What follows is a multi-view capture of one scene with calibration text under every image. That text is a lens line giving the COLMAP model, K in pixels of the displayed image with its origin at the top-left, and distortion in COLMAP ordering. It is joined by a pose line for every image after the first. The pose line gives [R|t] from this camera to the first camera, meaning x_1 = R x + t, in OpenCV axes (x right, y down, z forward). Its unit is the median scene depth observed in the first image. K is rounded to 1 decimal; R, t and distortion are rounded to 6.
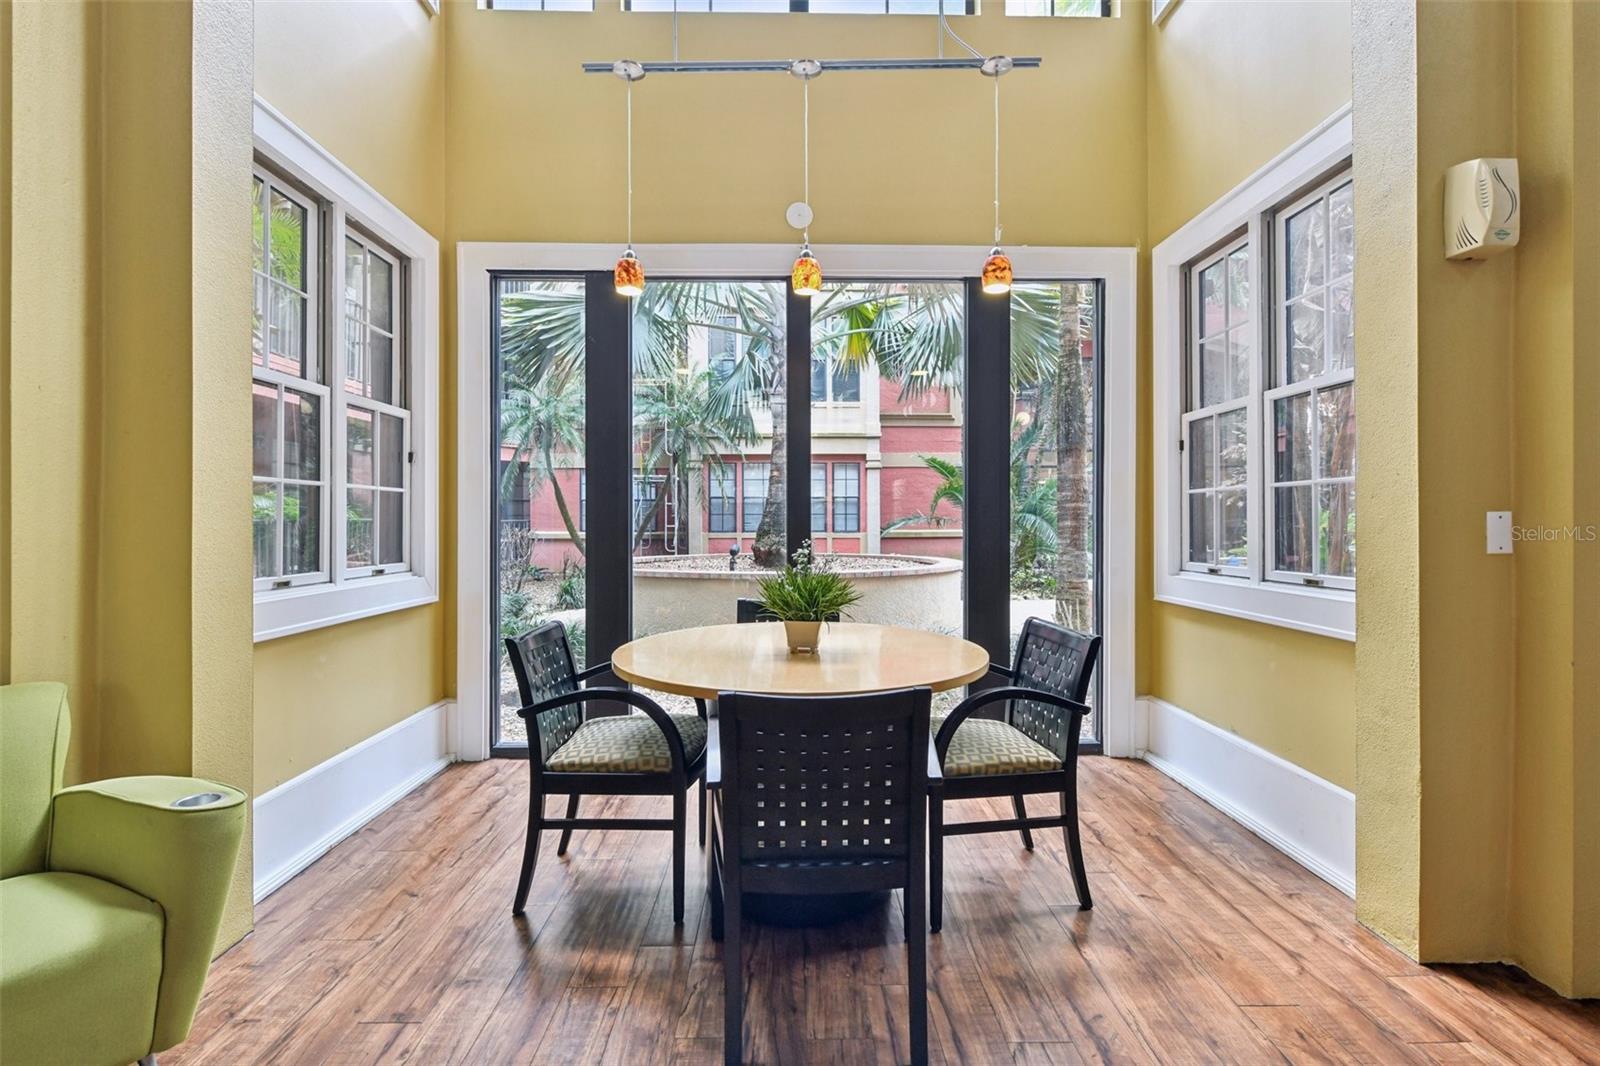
lens RADIAL K [[775.0, 0, 802.2], [0, 775.0, 519.6], [0, 0, 1]] dist [0.001442, -0.000326]
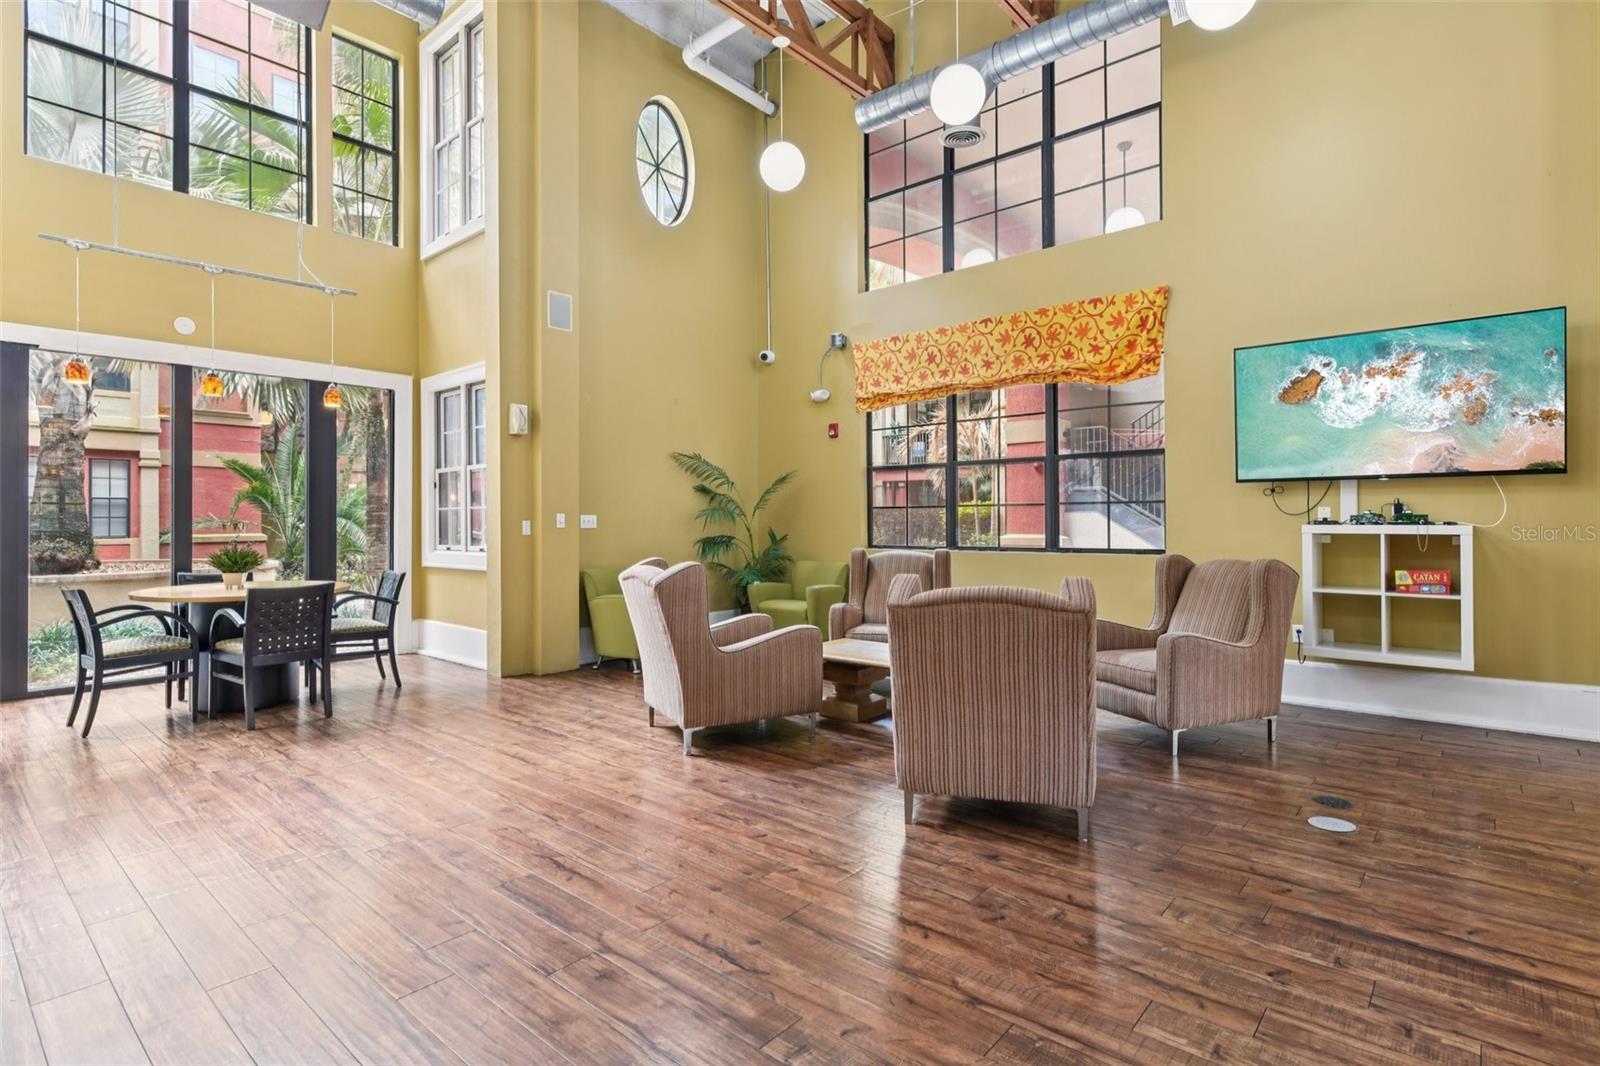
lens RADIAL K [[802.5, 0, 793.6], [0, 802.5, 510.9], [0, 0, 1]] dist [0.003637, -0.000072]
pose [[0.692879, 0.006007, 0.721029, -0.318983], [0.003554, 0.999925, -0.011746, -0.004246], [-0.721045, 0.010701, 0.692806, -0.980881]]
